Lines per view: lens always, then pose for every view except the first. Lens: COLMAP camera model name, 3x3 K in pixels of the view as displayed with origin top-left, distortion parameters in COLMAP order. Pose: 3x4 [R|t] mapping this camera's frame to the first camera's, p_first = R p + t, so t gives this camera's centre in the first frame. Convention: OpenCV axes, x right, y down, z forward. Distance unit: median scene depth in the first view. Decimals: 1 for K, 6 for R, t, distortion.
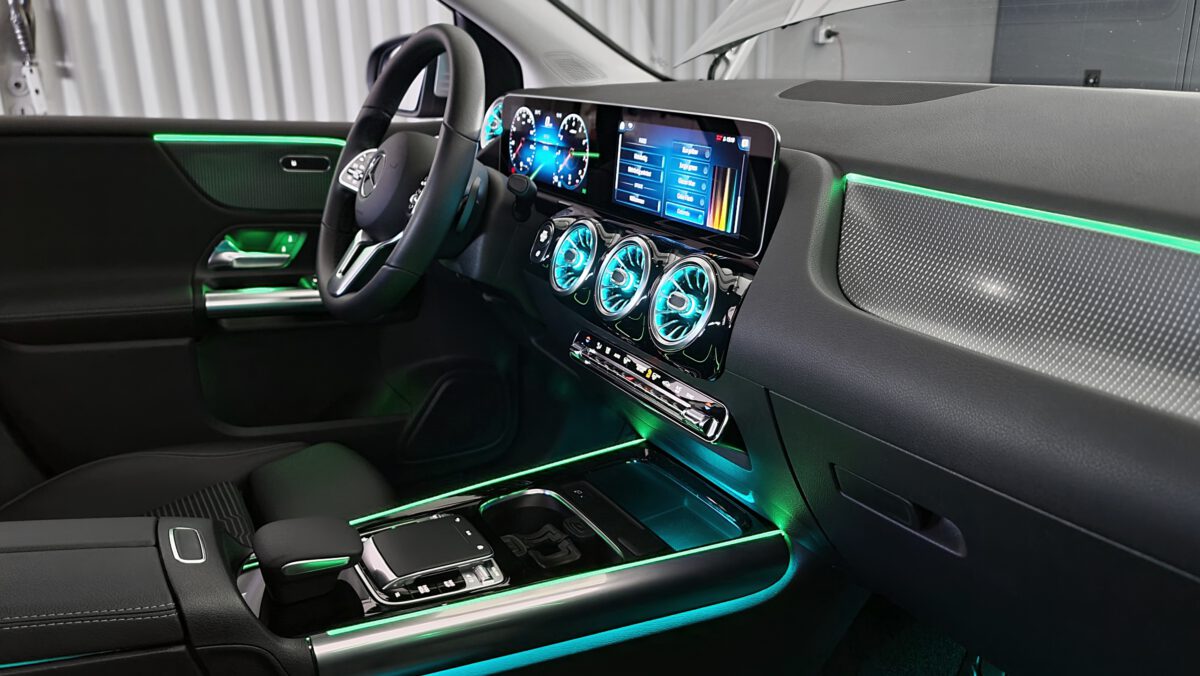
lens RADIAL K [[902.7, 0, 588.0], [0, 902.7, 342.8], [0, 0, 1]] dist [0.027084, -0.023763]
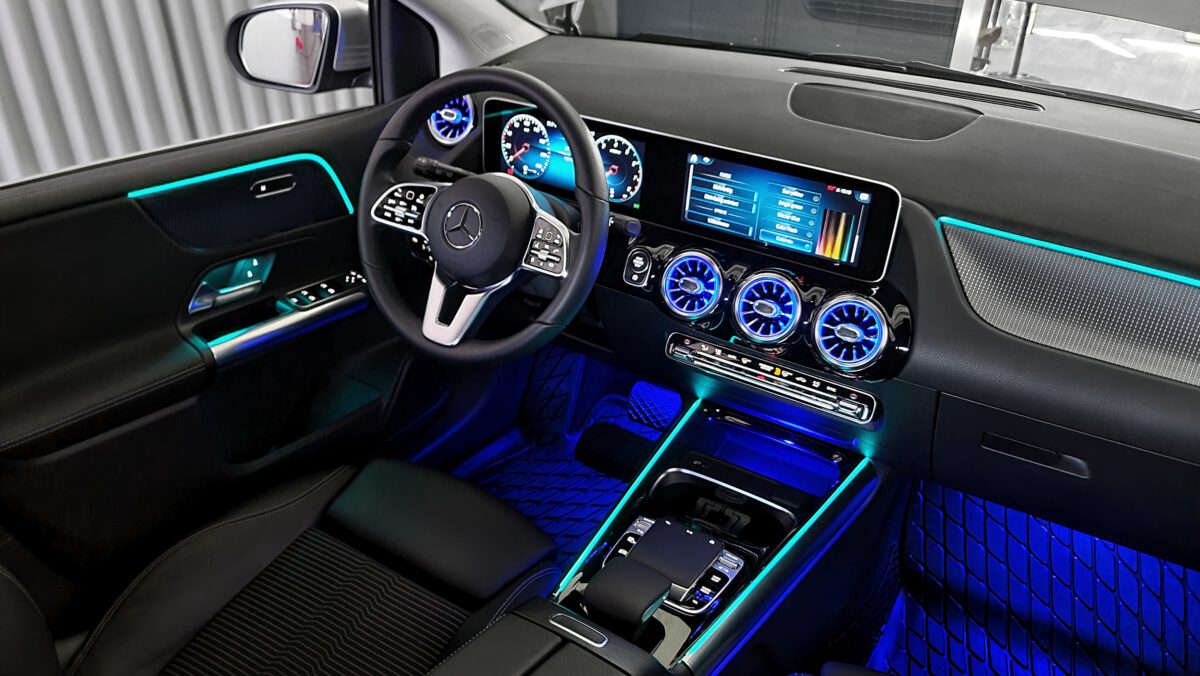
lens RADIAL K [[902.7, 0, 595.5], [0, 902.7, 338.4], [0, 0, 1]] dist [0.027084, -0.023763]
pose [[0.880966, -0.225399, 0.416046, -0.608270], [0.129048, 0.960374, 0.247041, -0.321690], [-0.455243, -0.163944, 0.875144, 0.007474]]
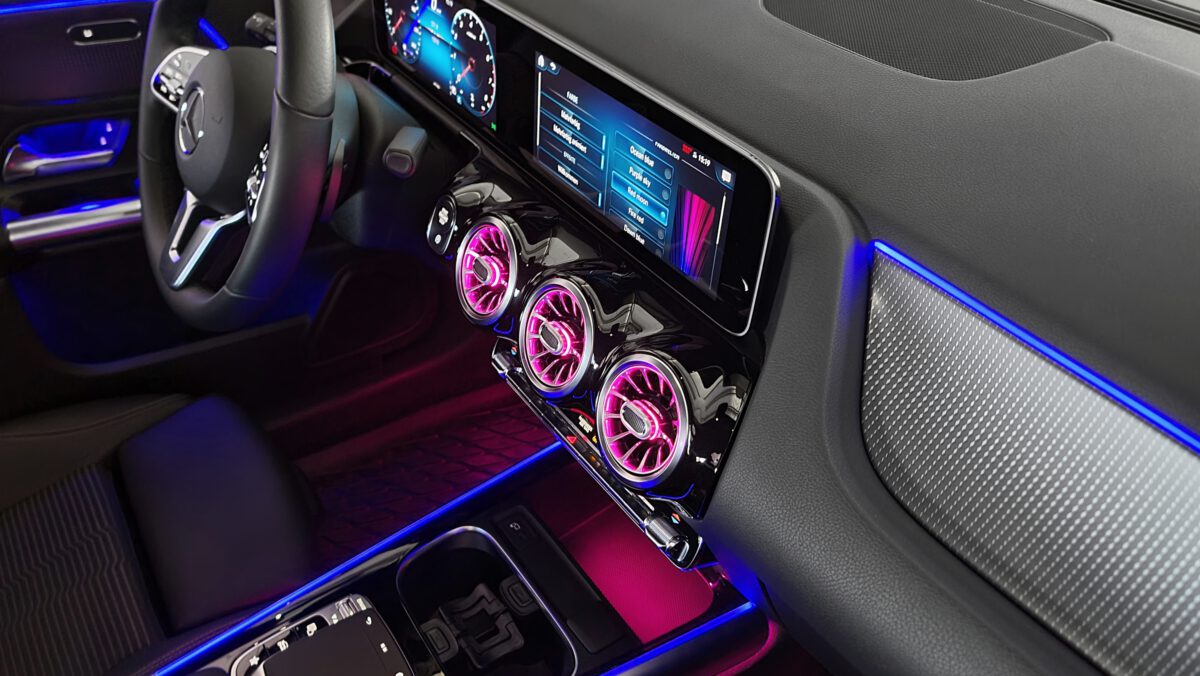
lens RADIAL K [[902.7, 0, 601.2], [0, 902.7, 344.9], [0, 0, 1]] dist [0.027084, -0.023763]
pose [[0.995065, -0.067126, 0.073072, 0.018429], [0.037373, 0.935752, 0.350673, -0.279184], [-0.091917, -0.346211, 0.933643, 0.271186]]
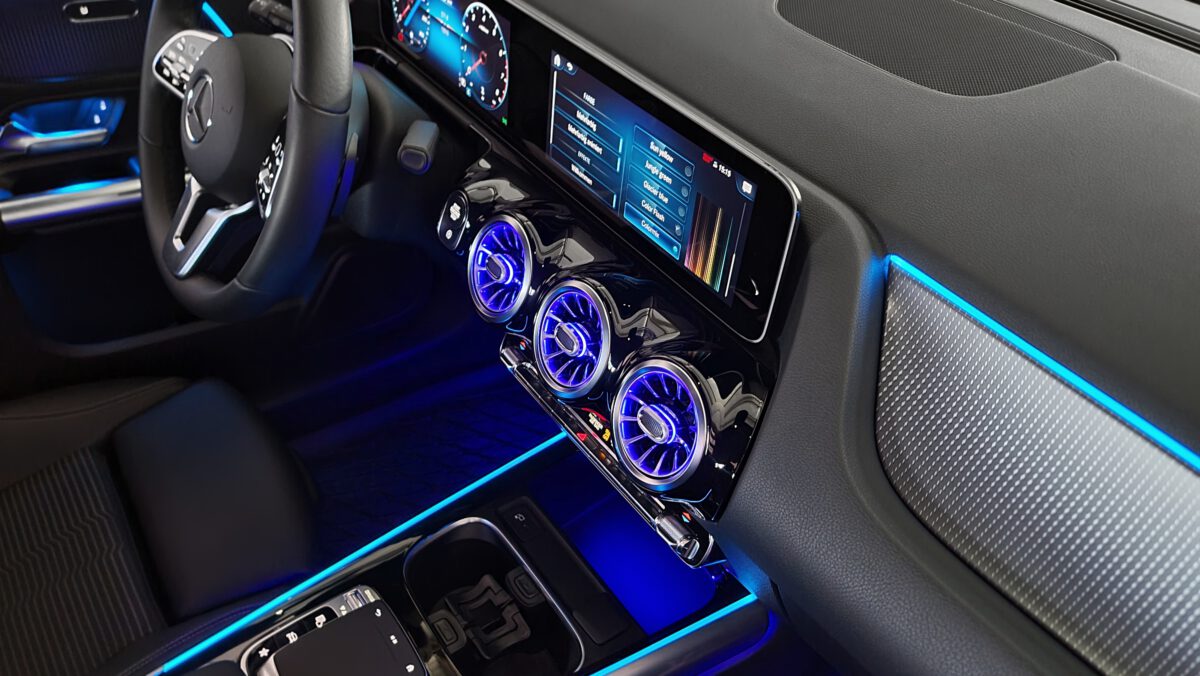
lens RADIAL K [[902.7, 0, 612.4], [0, 902.7, 340.3], [0, 0, 1]] dist [0.027084, -0.023763]
pose [[0.992573, -0.054550, 0.108733, -0.007678], [0.009788, 0.926739, 0.375579, -0.302903], [-0.121255, -0.371725, 0.920390, 0.272757]]
